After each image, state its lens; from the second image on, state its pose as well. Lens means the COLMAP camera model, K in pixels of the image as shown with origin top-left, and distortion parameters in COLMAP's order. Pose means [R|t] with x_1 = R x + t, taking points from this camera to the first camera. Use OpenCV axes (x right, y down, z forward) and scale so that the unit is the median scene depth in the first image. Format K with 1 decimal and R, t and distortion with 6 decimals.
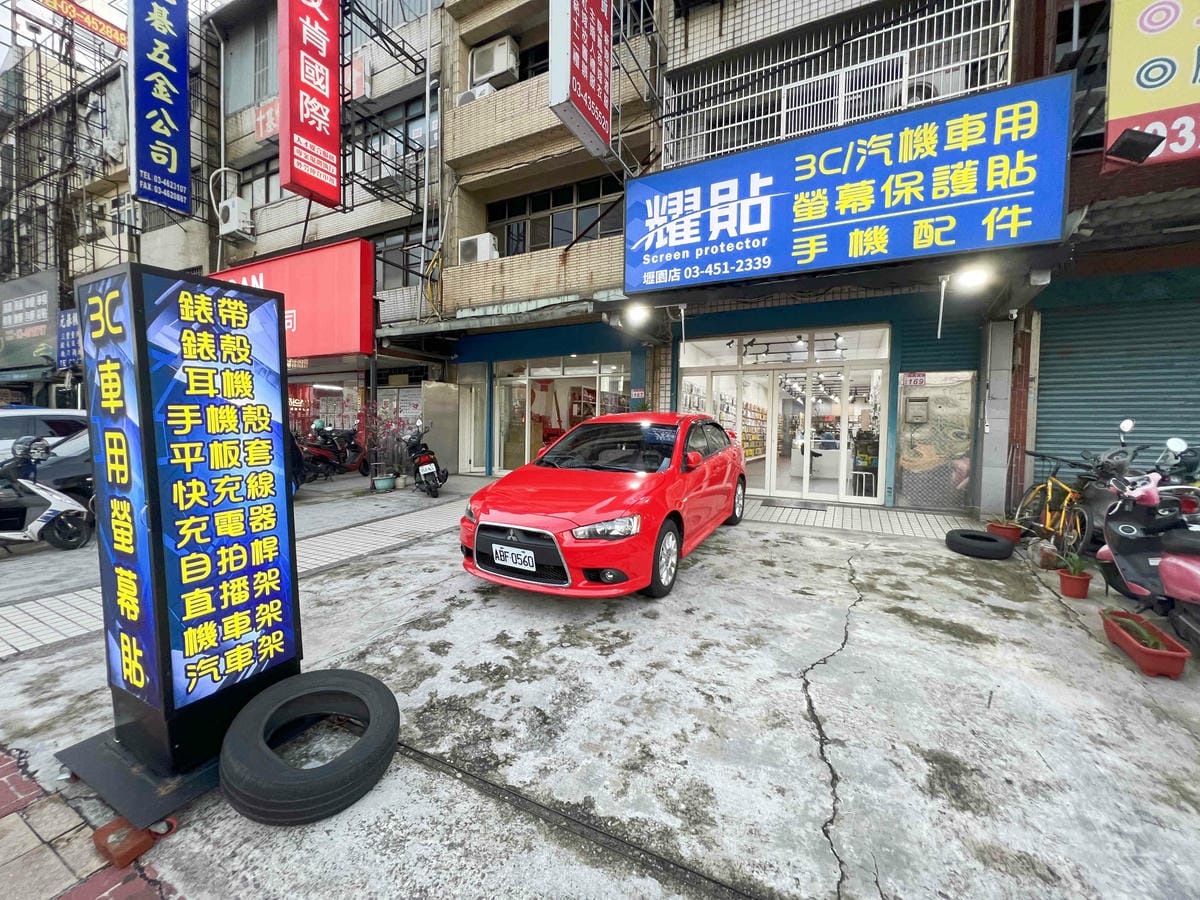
lens RADIAL K [[479.4, 0, 600.0], [0, 479.4, 450.0], [0, 0, 1]] dist [-0.001649, 0.000092]
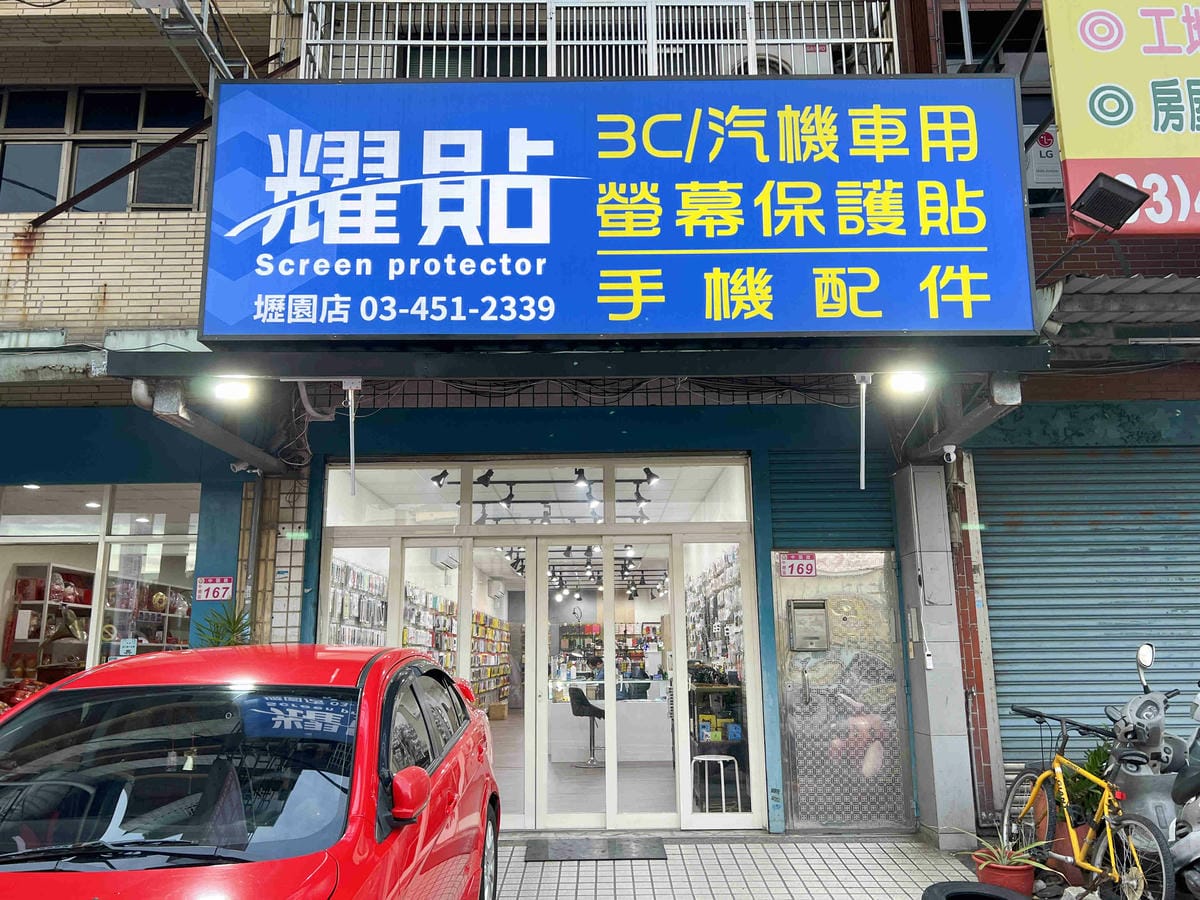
lens RADIAL K [[945.5, 0, 600.0], [0, 945.5, 450.0], [0, 0, 1]] dist [0.076133, -0.105466]
pose [[0.884371, 0.068226, 0.461771, -0.020227], [0.047265, 0.971088, -0.233997, -0.052655], [-0.464385, 0.228766, 0.855577, 0.271460]]
